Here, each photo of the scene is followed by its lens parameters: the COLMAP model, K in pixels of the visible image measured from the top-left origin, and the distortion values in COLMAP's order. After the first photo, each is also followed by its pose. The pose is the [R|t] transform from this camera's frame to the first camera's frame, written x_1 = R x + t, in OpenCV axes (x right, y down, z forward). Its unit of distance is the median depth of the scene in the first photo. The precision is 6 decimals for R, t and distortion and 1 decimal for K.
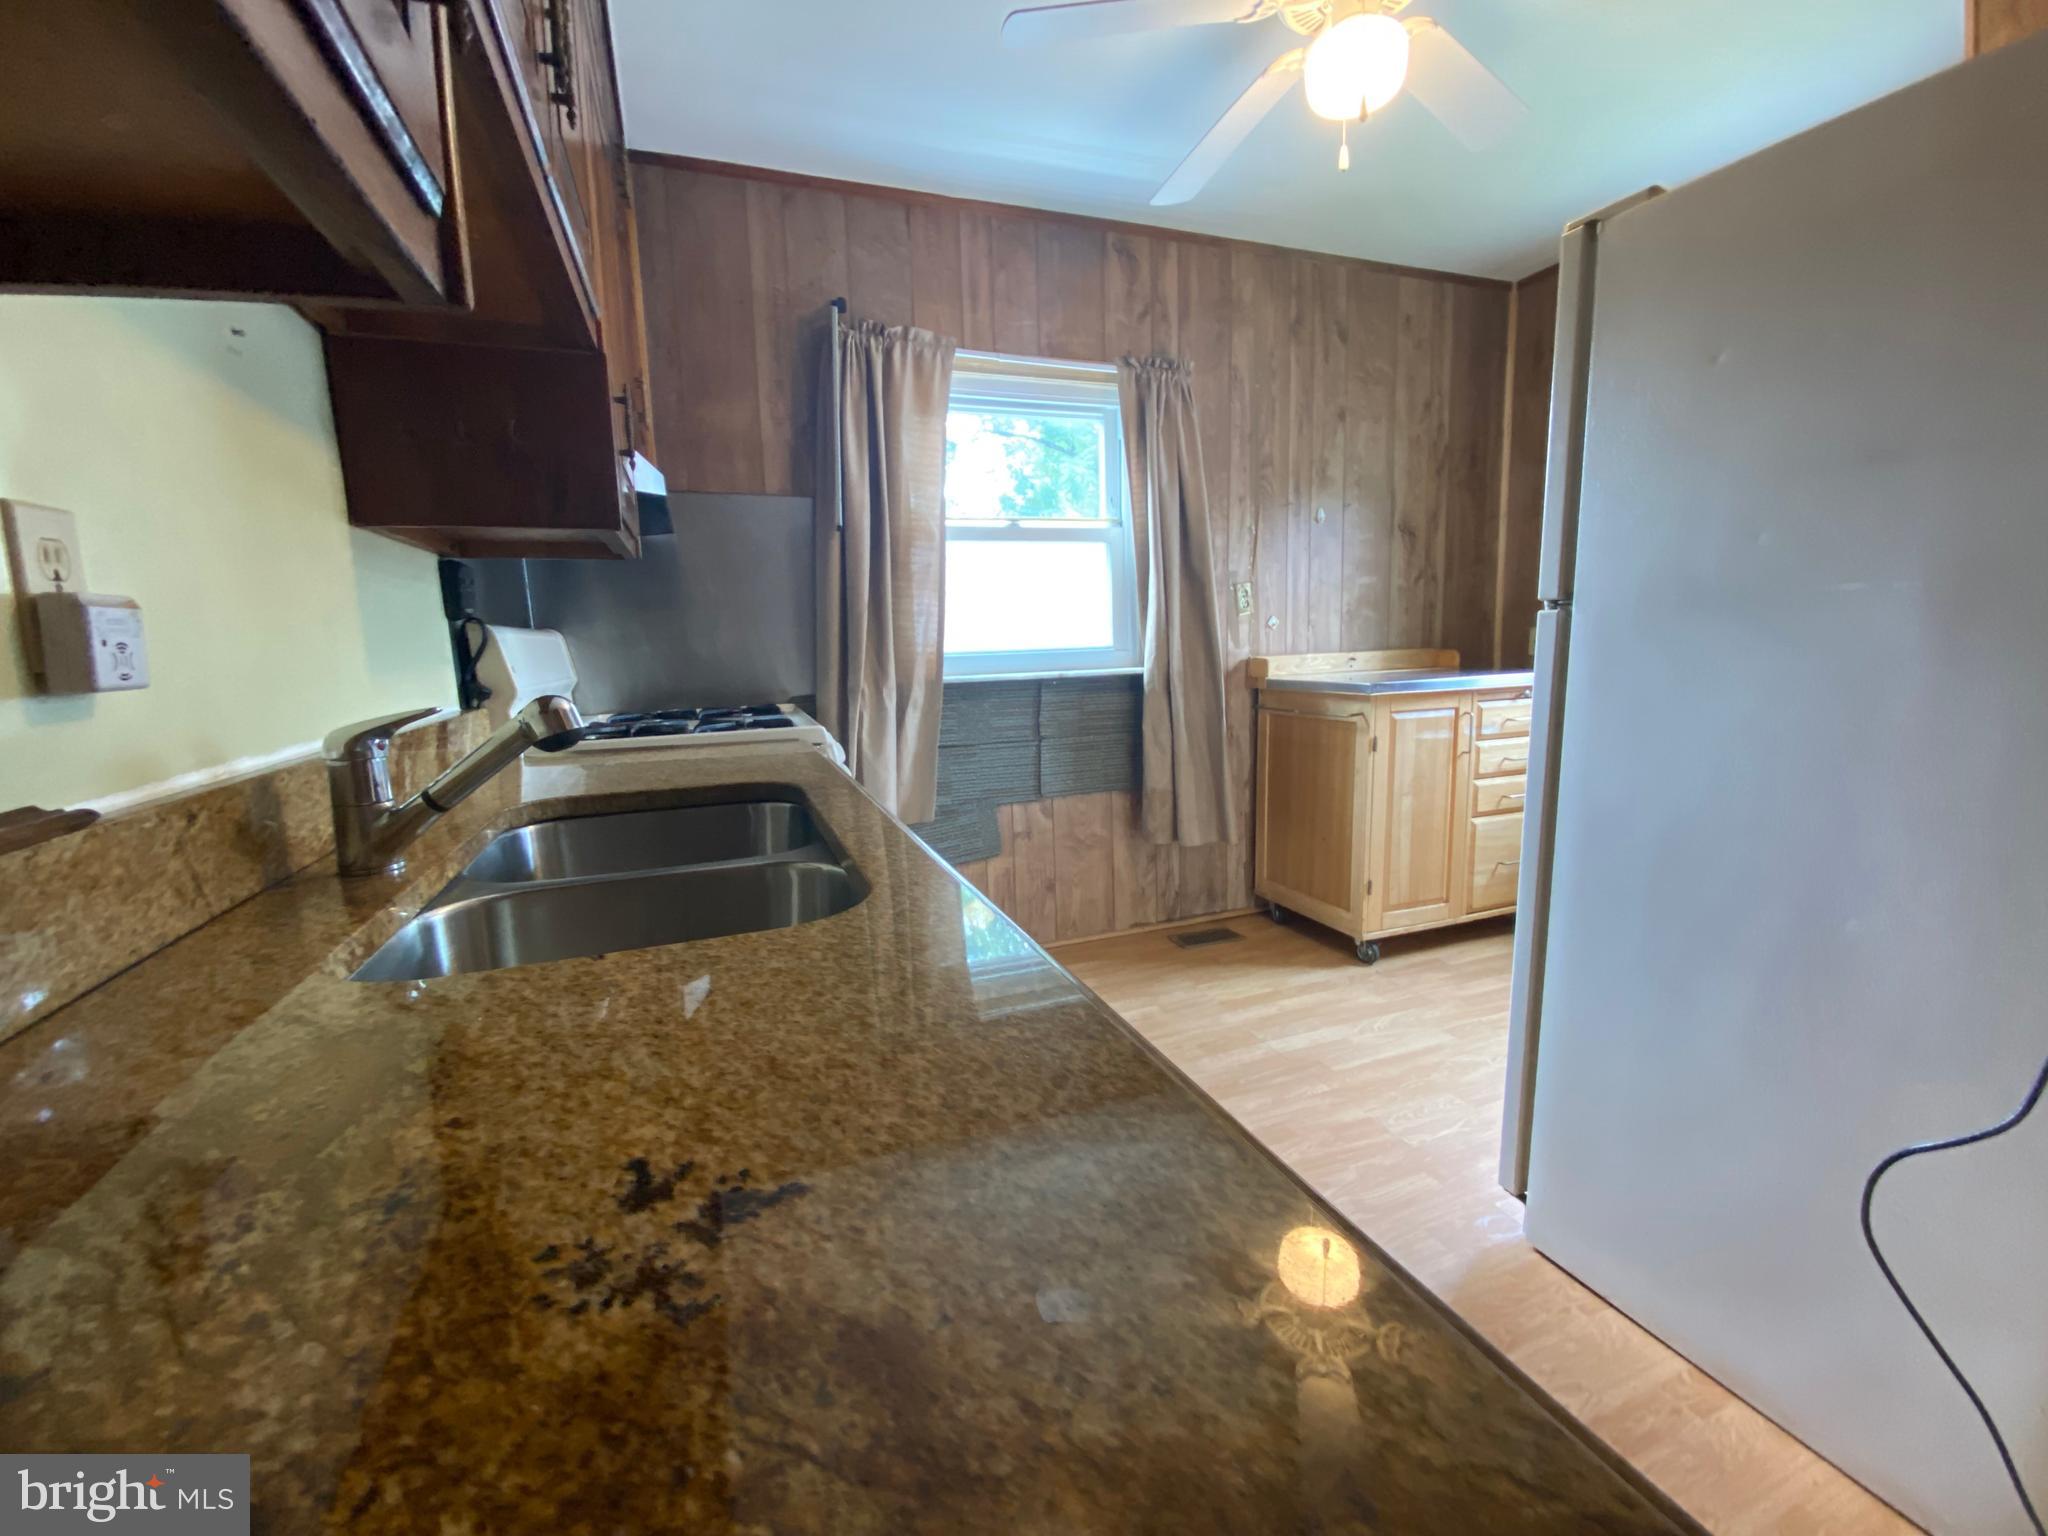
lens RADIAL K [[839.2, 0, 989.0], [0, 839.2, 783.0], [0, 0, 1]] dist [0.017419, -0.010016]
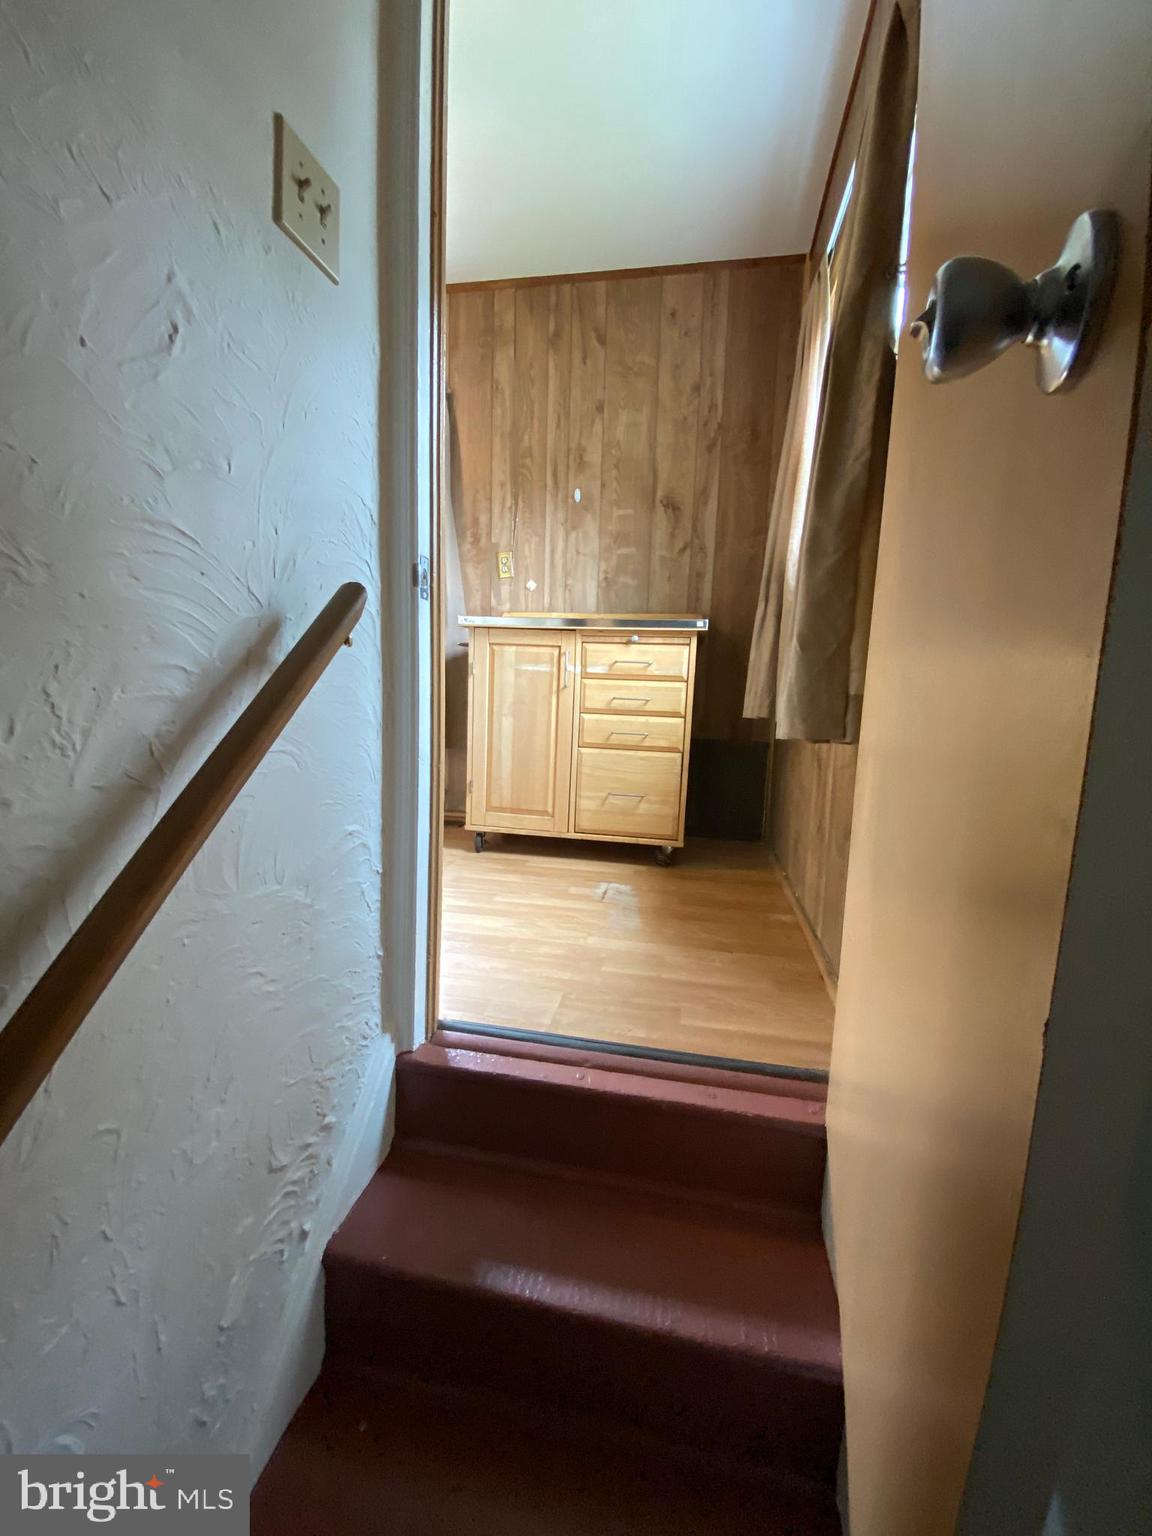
lens RADIAL K [[629.4, 0, 566.0], [0, 629.4, 776.3], [0, 0, 1]] dist [0.017419, -0.010016]
pose [[0.846877, 0.146152, -0.511311, 0.950987], [-0.151745, 0.987932, 0.031055, 0.054540], [0.509679, 0.051289, 0.858834, 0.256363]]
